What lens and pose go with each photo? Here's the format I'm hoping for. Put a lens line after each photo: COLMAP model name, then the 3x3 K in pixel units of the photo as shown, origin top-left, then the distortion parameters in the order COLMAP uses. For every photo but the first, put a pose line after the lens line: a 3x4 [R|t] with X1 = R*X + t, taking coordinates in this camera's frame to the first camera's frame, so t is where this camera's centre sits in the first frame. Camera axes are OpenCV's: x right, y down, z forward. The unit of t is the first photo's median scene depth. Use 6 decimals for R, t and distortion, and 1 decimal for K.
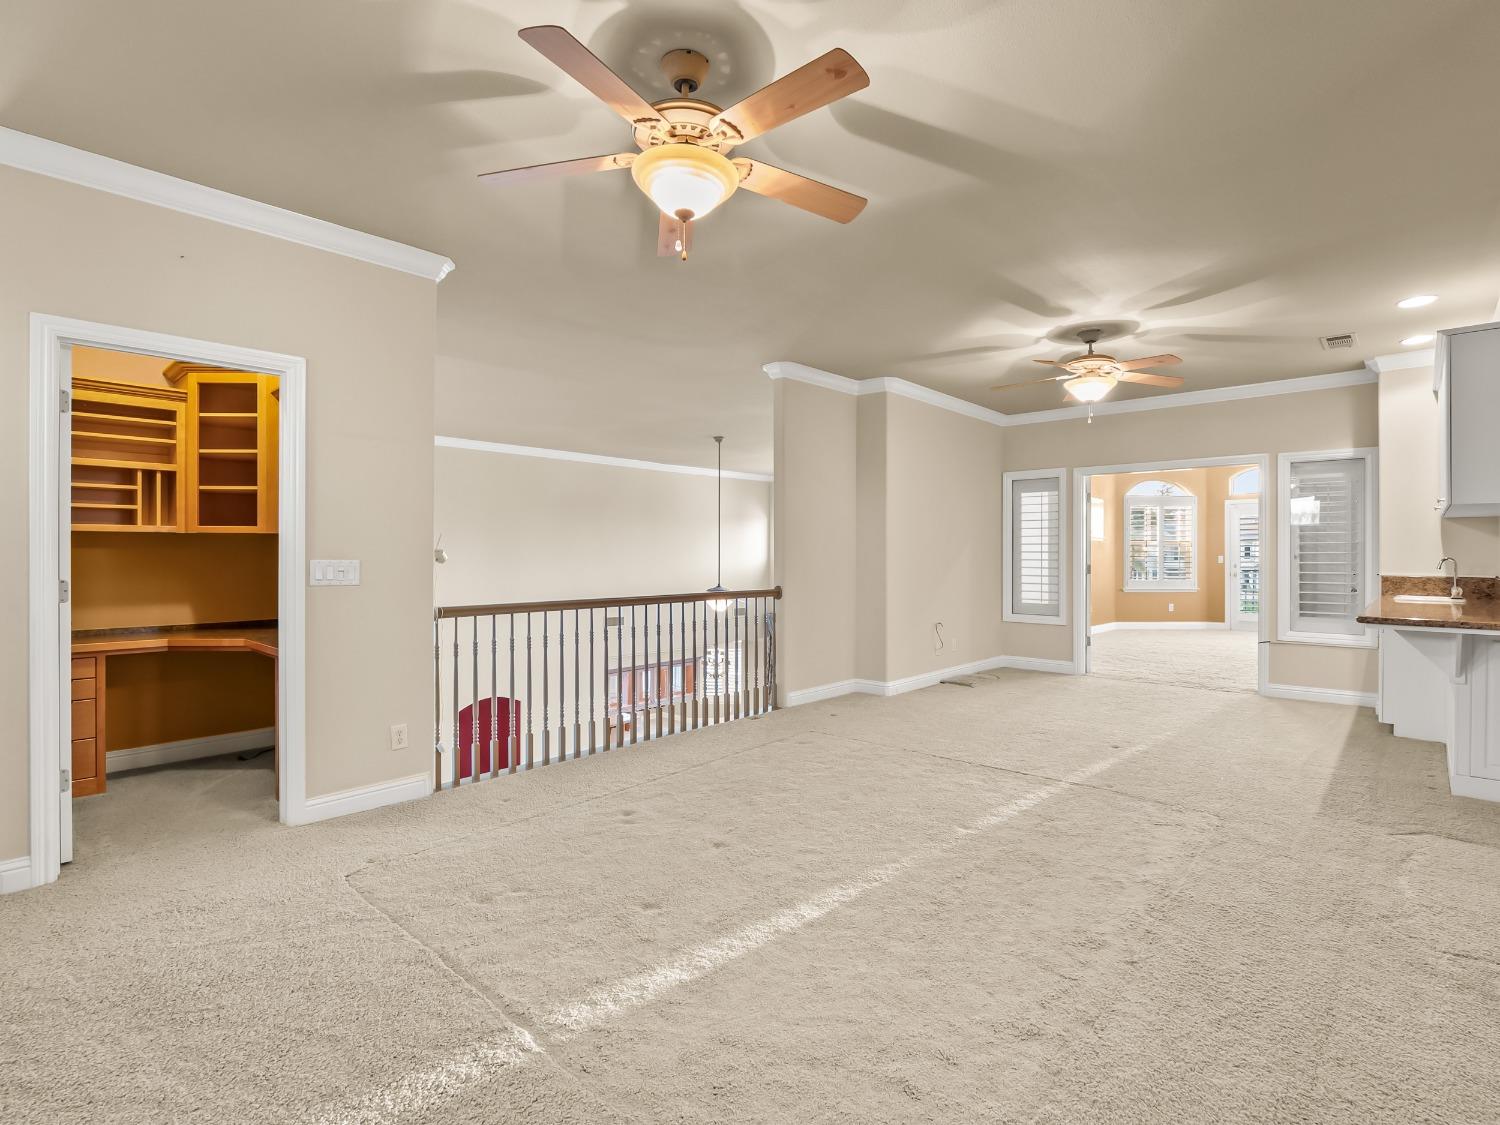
lens RADIAL K [[736.0, 0, 759.5], [0, 736.0, 555.2], [0, 0, 1]] dist [-0.021776, -0.000382]
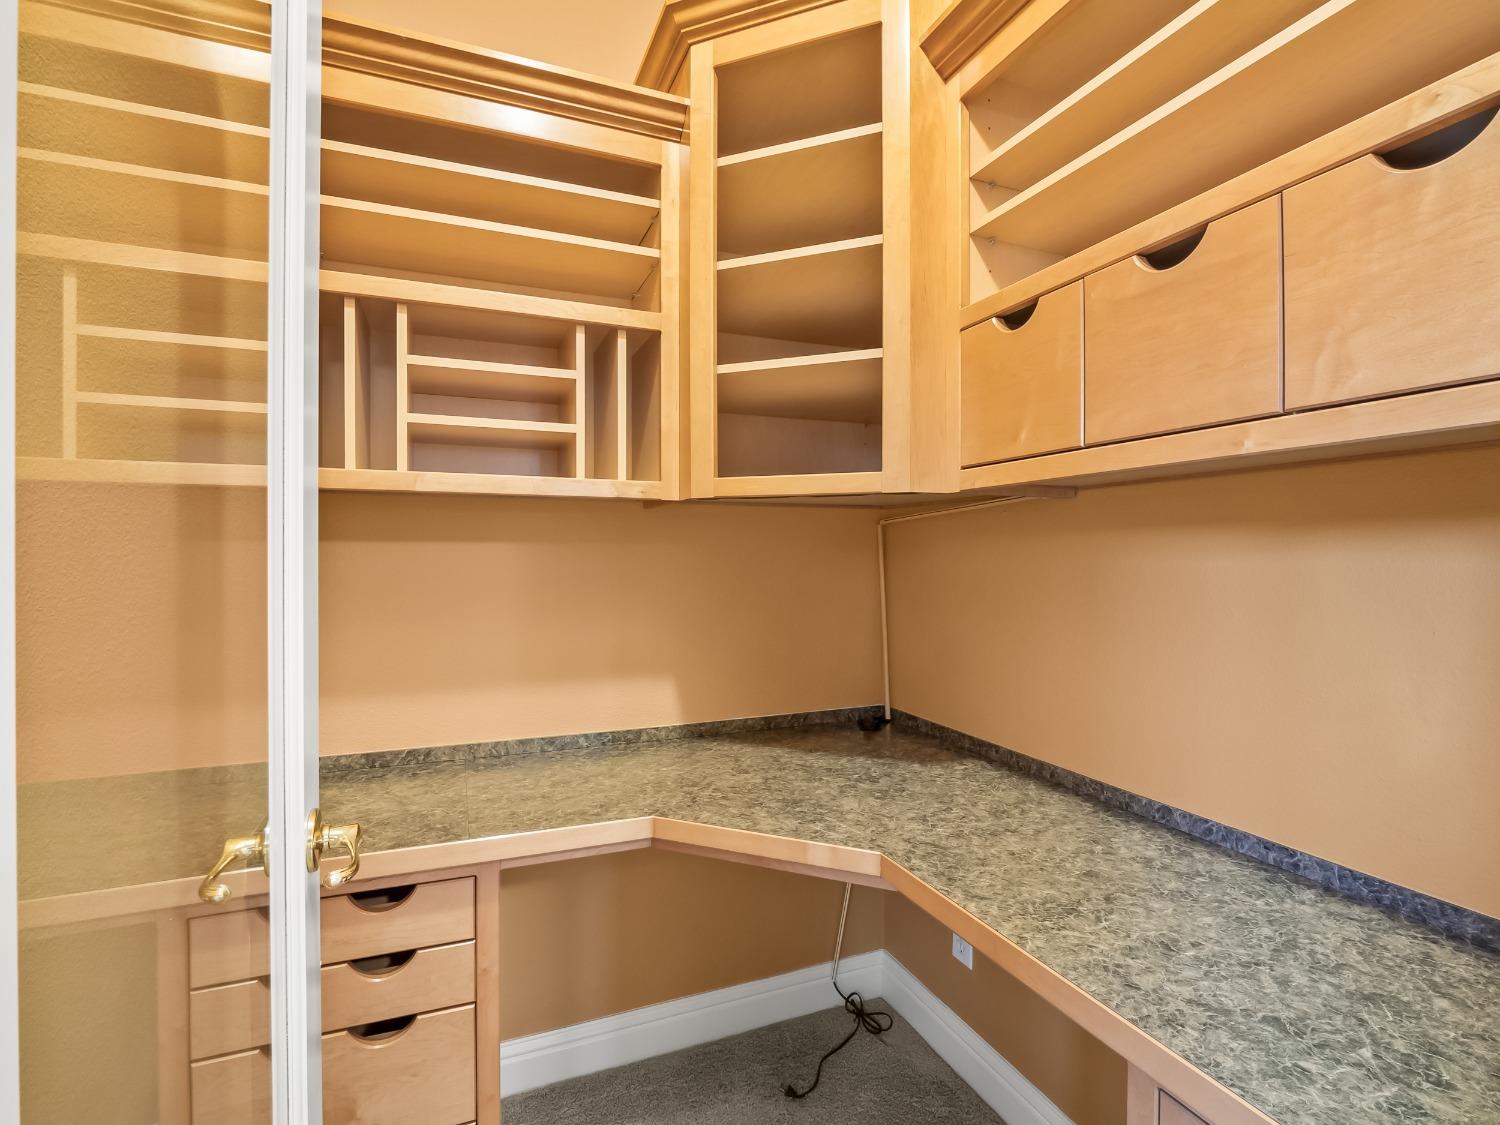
lens RADIAL K [[736.0, 0, 754.4], [0, 736.0, 558.2], [0, 0, 1]] dist [-0.021776, -0.000382]
pose [[0.903422, 0.011697, -0.428593, -0.604069], [-0.005963, 0.999874, 0.014720, -0.007055], [0.428711, -0.010742, 0.903378, 0.687504]]
